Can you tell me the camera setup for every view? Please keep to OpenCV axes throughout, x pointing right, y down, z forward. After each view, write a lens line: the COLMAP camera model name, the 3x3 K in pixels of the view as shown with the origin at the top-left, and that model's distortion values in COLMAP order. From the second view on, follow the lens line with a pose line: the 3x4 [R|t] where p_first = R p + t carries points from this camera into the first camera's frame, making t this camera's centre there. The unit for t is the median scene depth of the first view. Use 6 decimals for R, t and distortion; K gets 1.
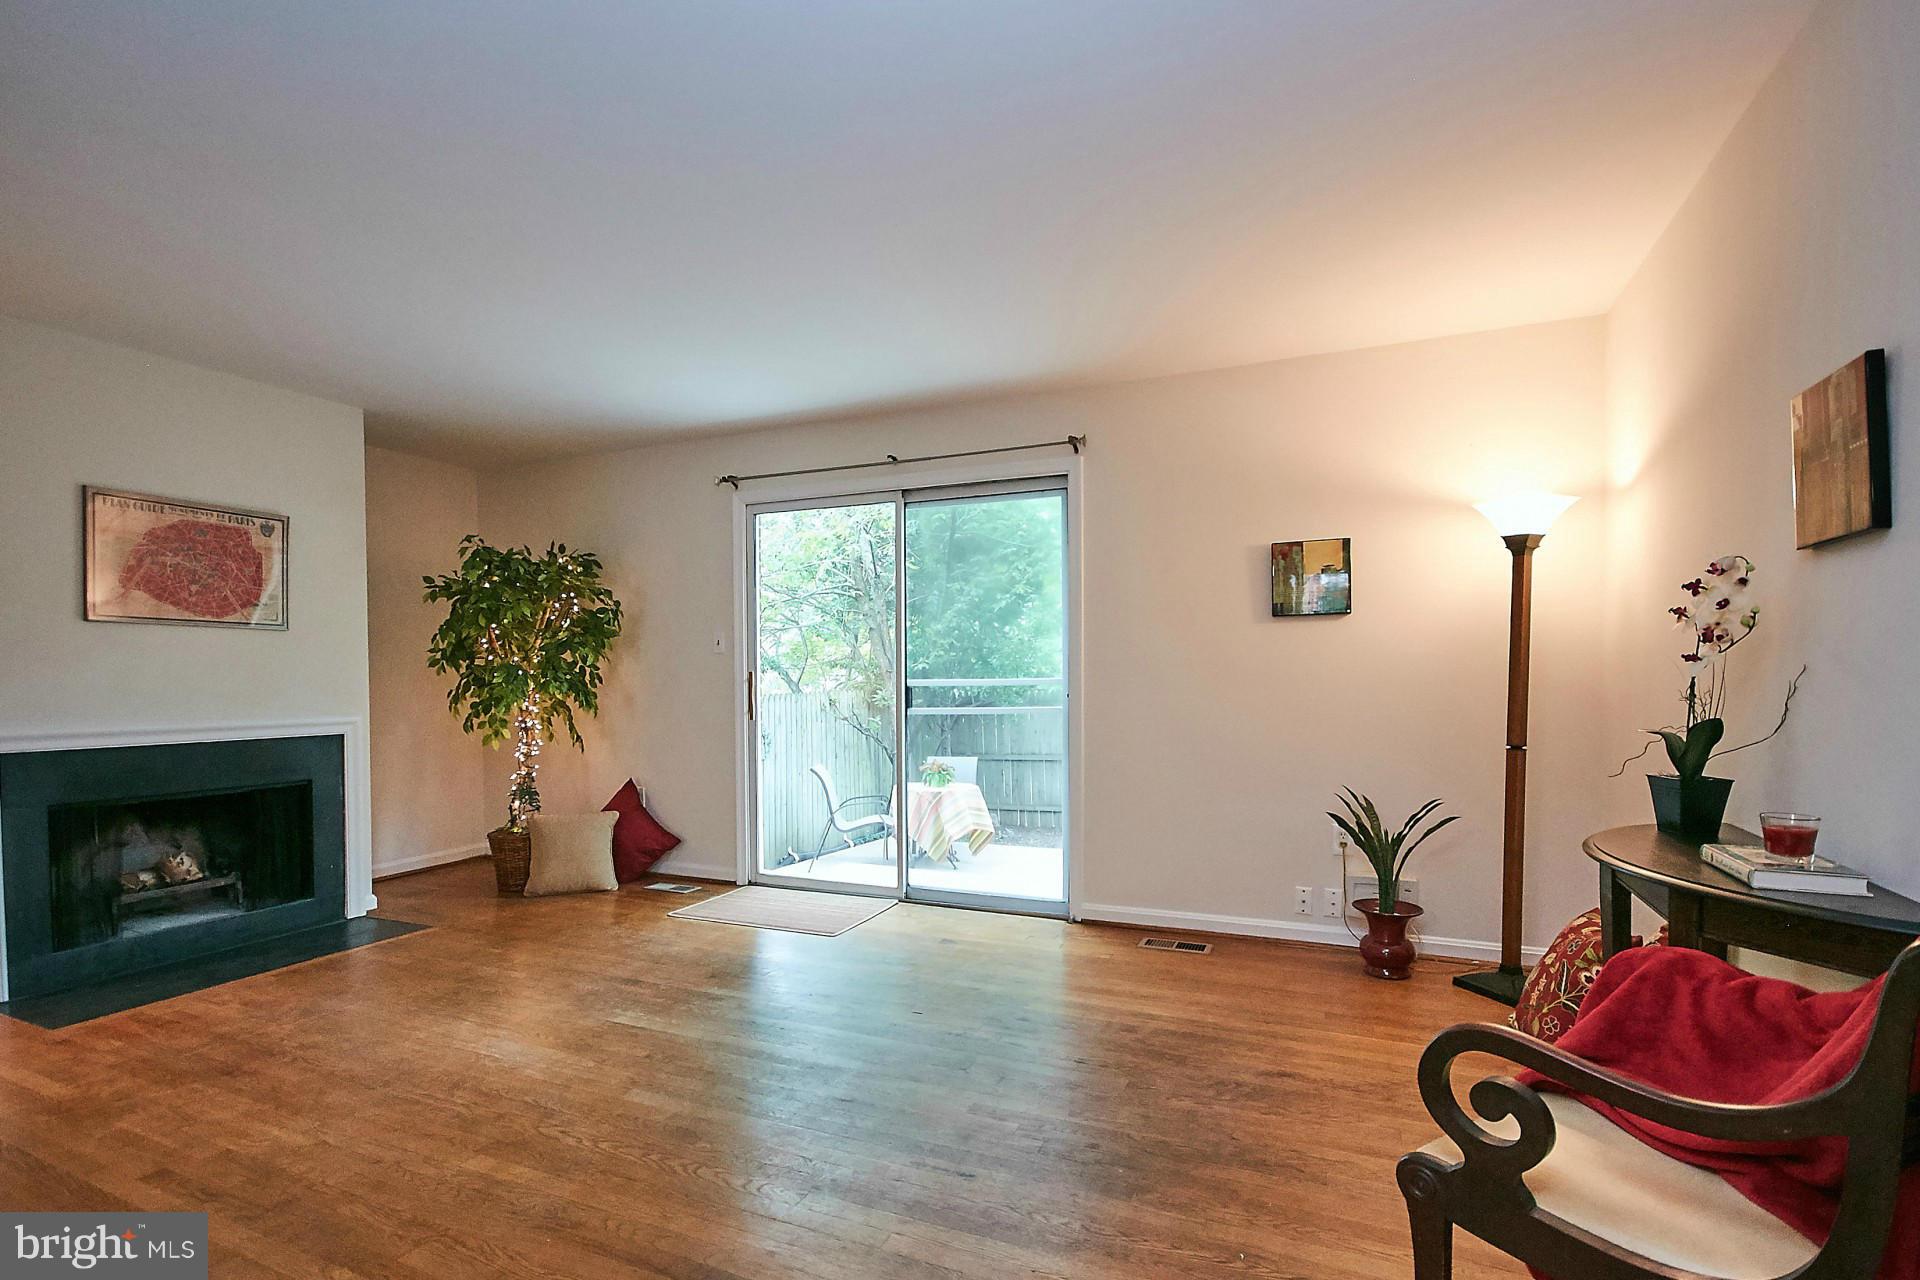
lens RADIAL K [[887.9, 0, 961.3], [0, 887.9, 694.4], [0, 0, 1]] dist [0.000682, -0.000511]
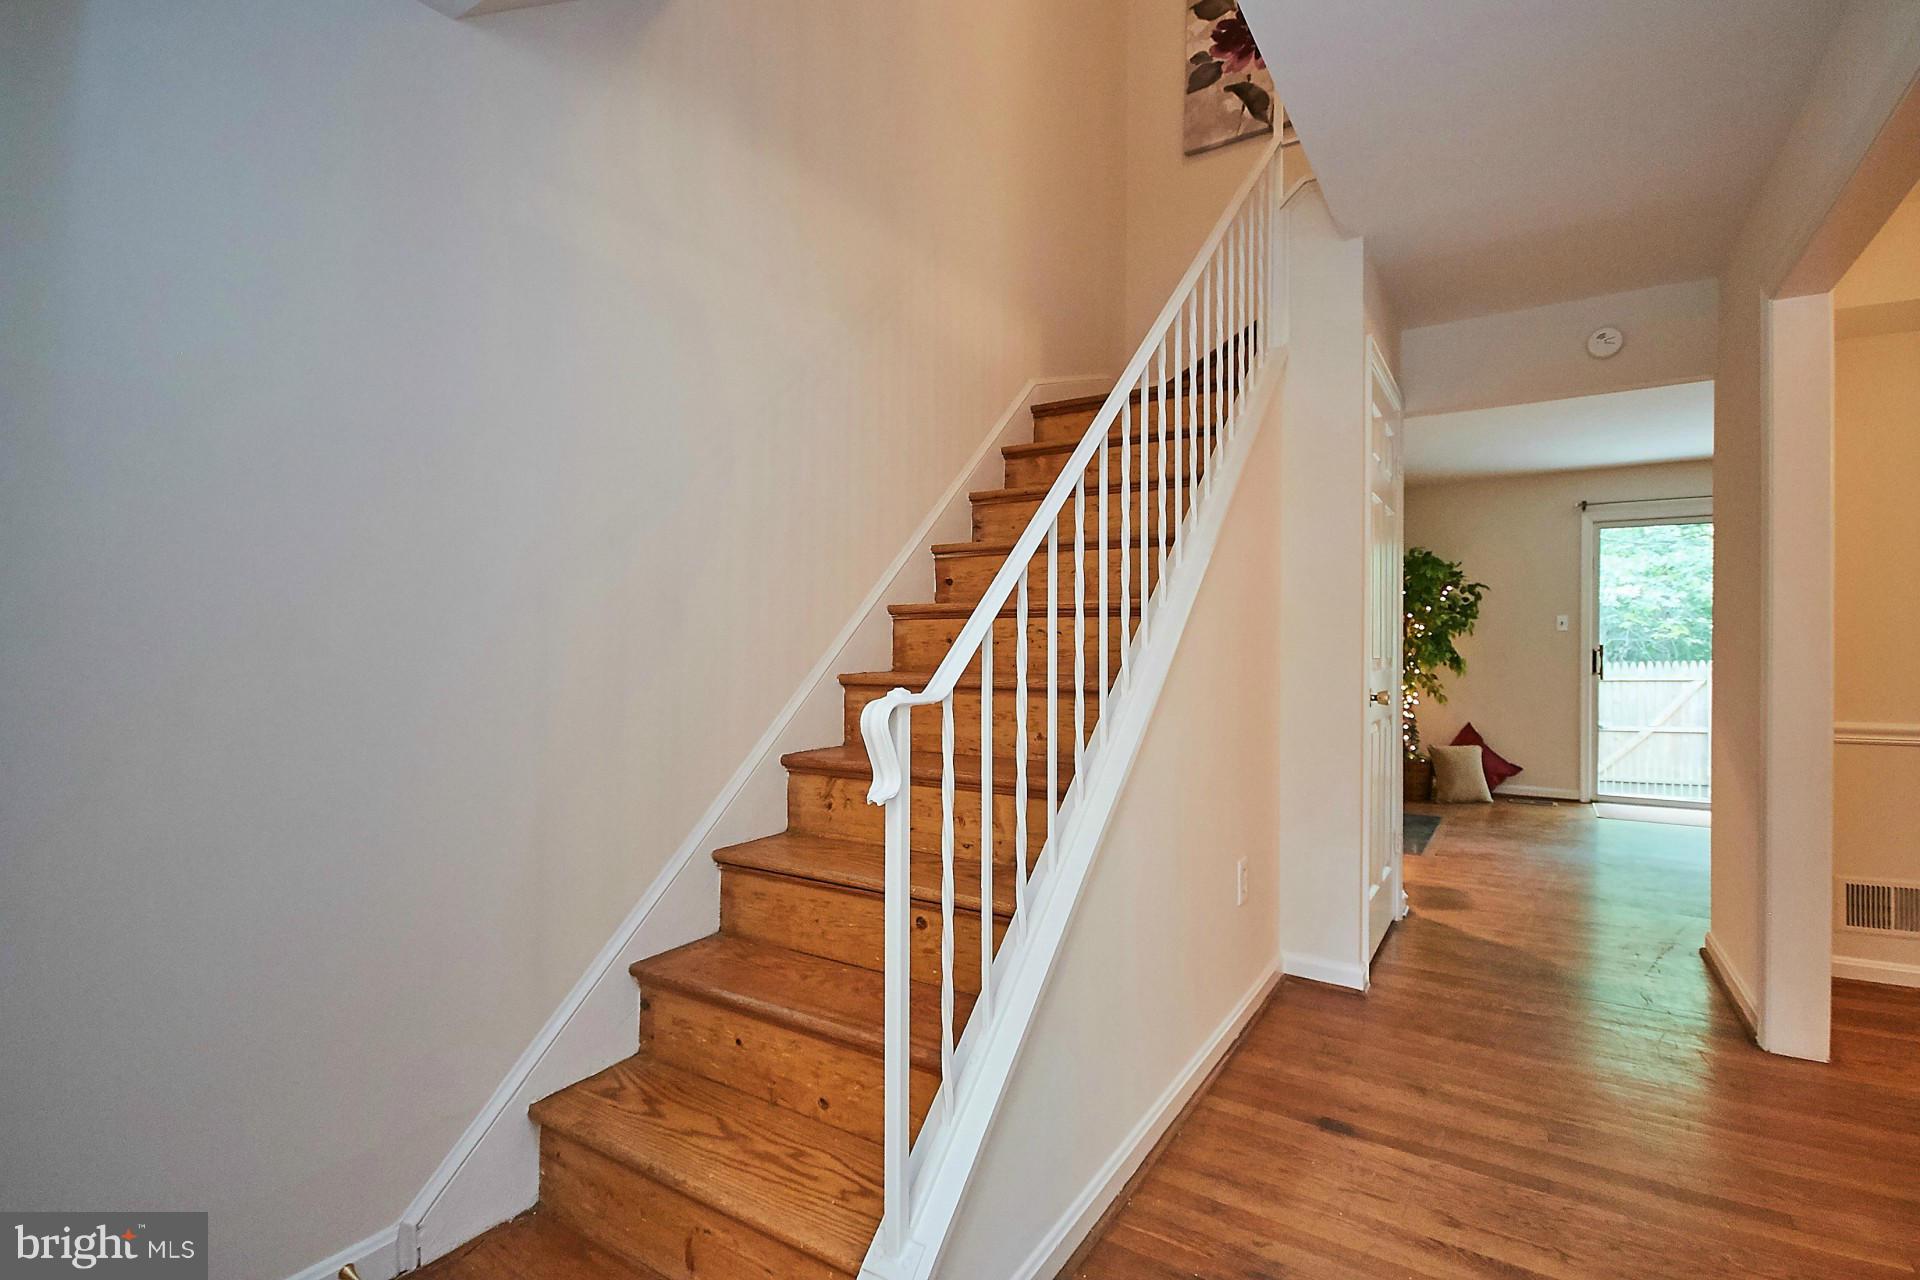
lens RADIAL K [[887.9, 0, 958.3], [0, 887.9, 643.6], [0, 0, 1]] dist [0.000682, -0.000511]
pose [[0.989130, 0.010563, -0.146664, -1.201511], [-0.014059, 0.999641, -0.022818, 0.020679], [0.146370, 0.024632, 0.988923, -0.585034]]
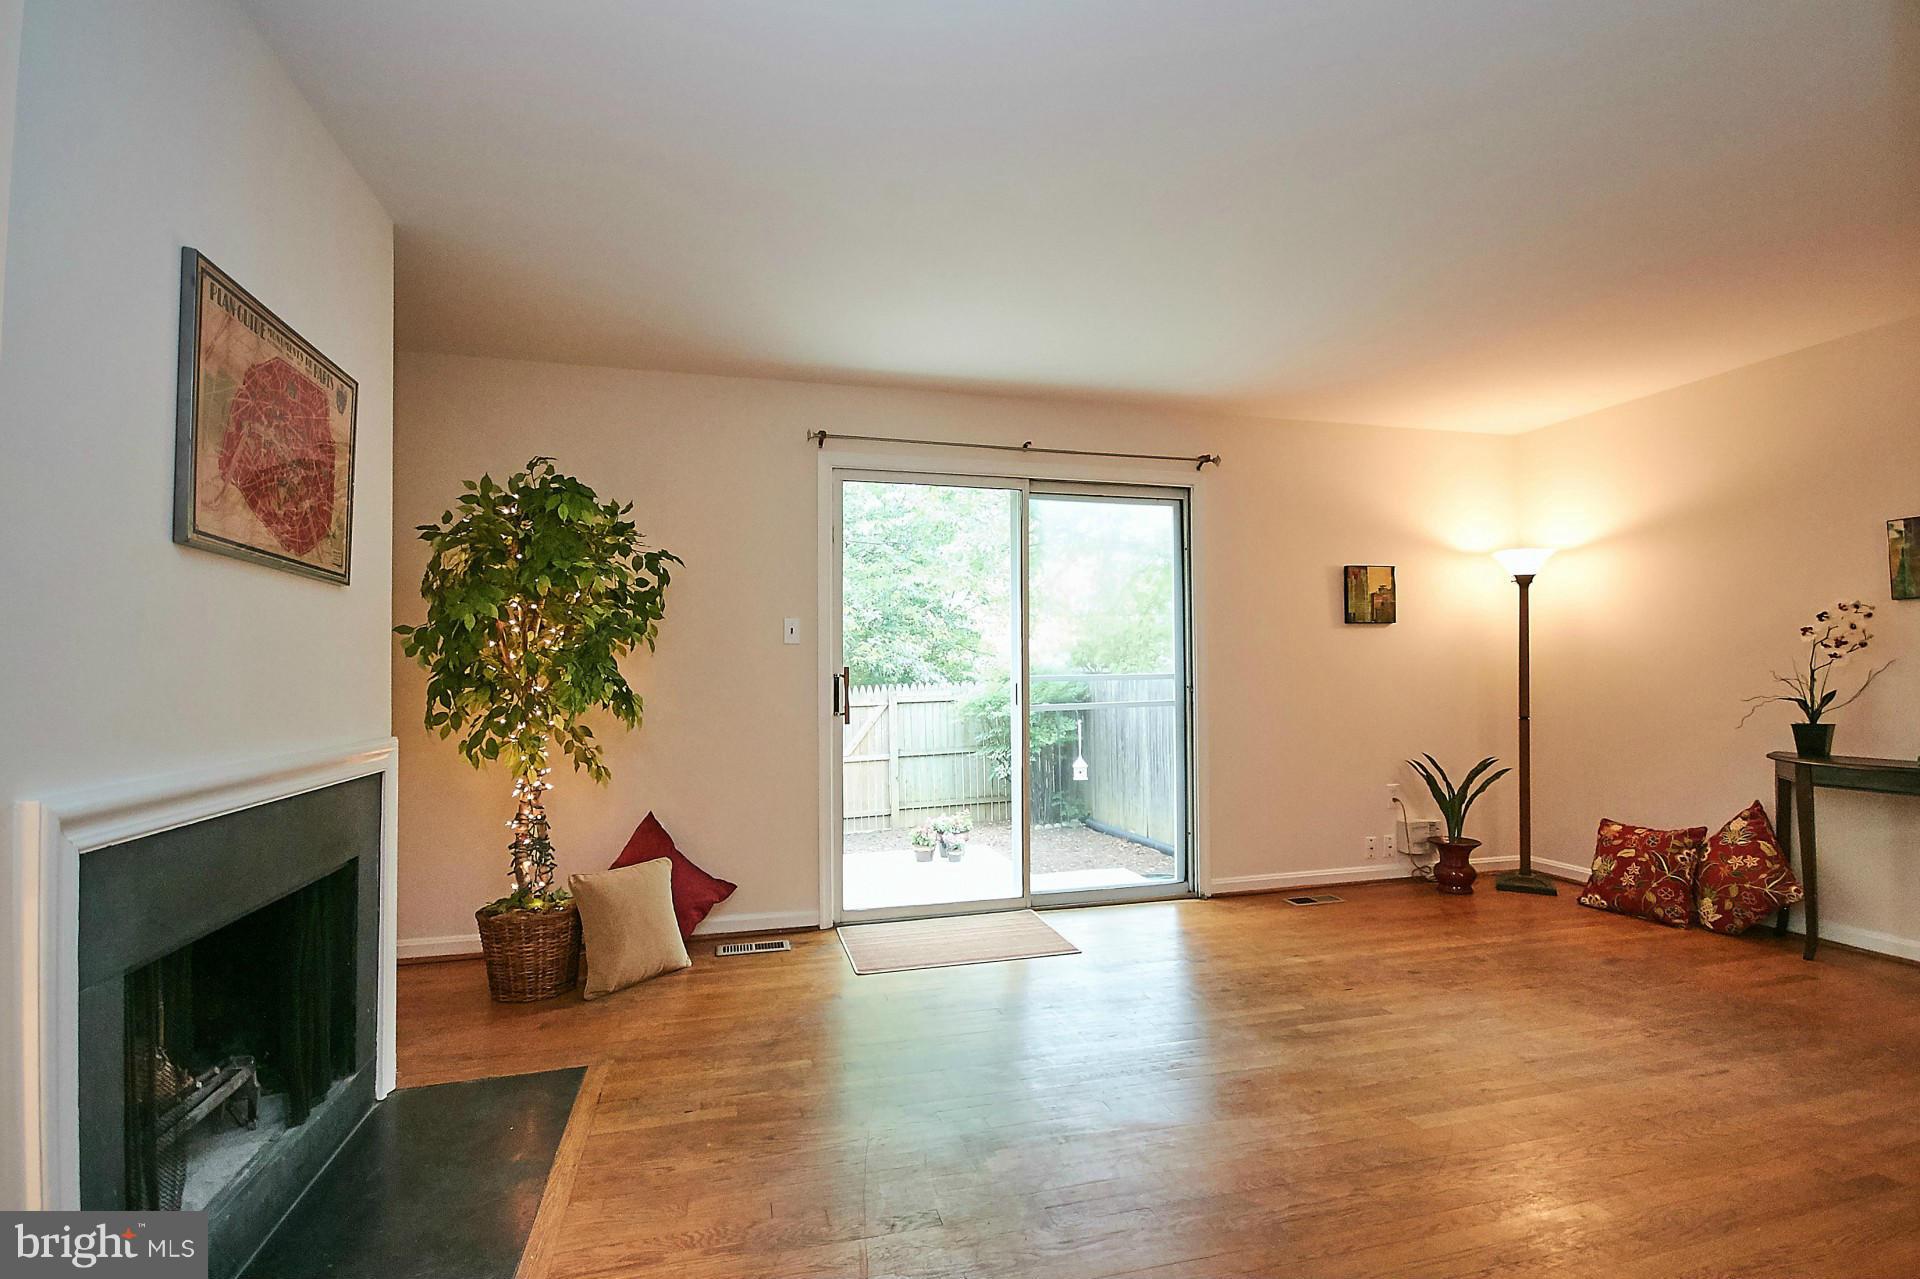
lens RADIAL K [[887.9, 0, 940.4], [0, 887.9, 646.9], [0, 0, 1]] dist [0.000682, -0.000511]
pose [[0.785487, 0.018174, 0.618612, -0.811855], [0.017069, 0.998552, -0.051010, 0.000296], [-0.618643, 0.050627, 0.784039, 0.342308]]
